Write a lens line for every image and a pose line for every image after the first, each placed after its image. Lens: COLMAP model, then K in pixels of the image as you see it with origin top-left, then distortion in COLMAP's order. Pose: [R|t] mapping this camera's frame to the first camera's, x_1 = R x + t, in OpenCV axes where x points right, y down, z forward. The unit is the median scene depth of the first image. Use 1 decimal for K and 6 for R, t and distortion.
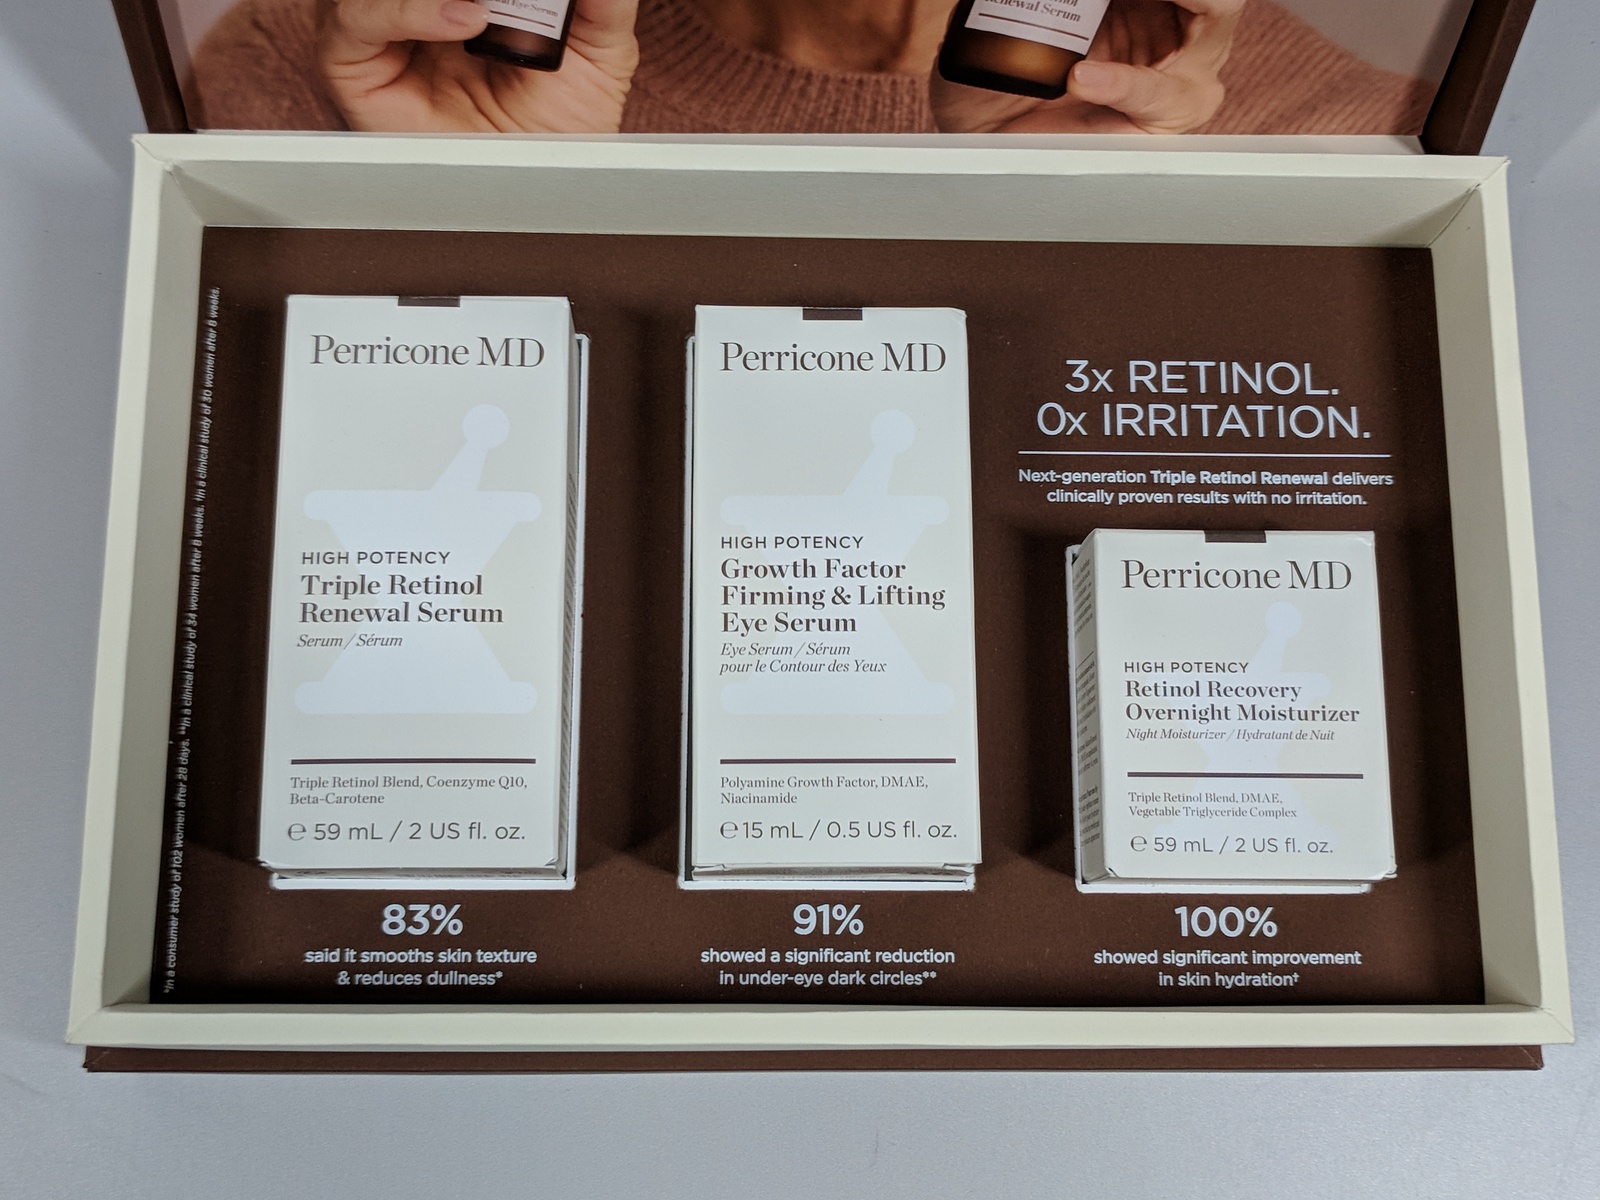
lens RADIAL K [[1804.2, 0, 816.5], [0, 1804.2, 601.4], [0, 0, 1]] dist [0.060576, -0.028145]
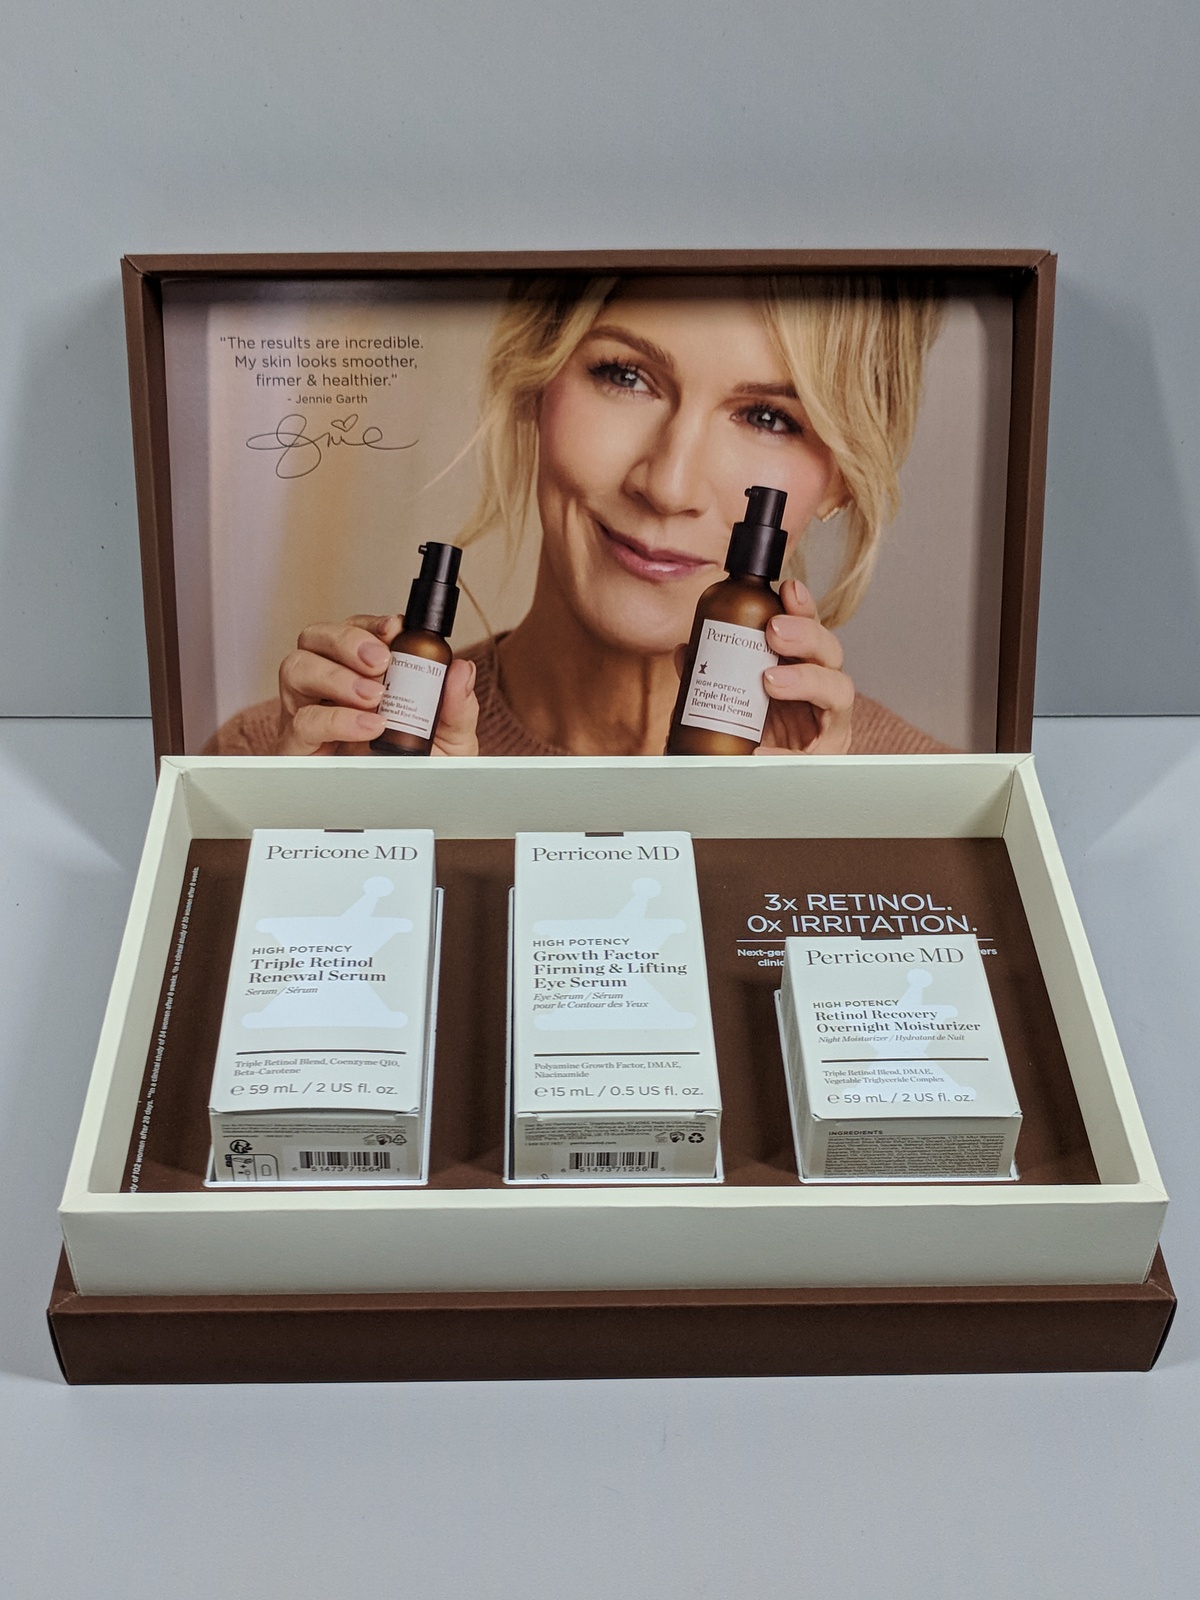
lens RADIAL K [[1804.2, 0, 600.0], [0, 1804.2, 800.0], [0, 0, 1]] dist [0.060576, -0.028145]
pose [[0.999376, -0.034721, 0.006430, -0.003565], [0.031519, 0.795033, -0.605747, 0.775119], [0.015920, 0.605572, 0.795631, -0.250940]]
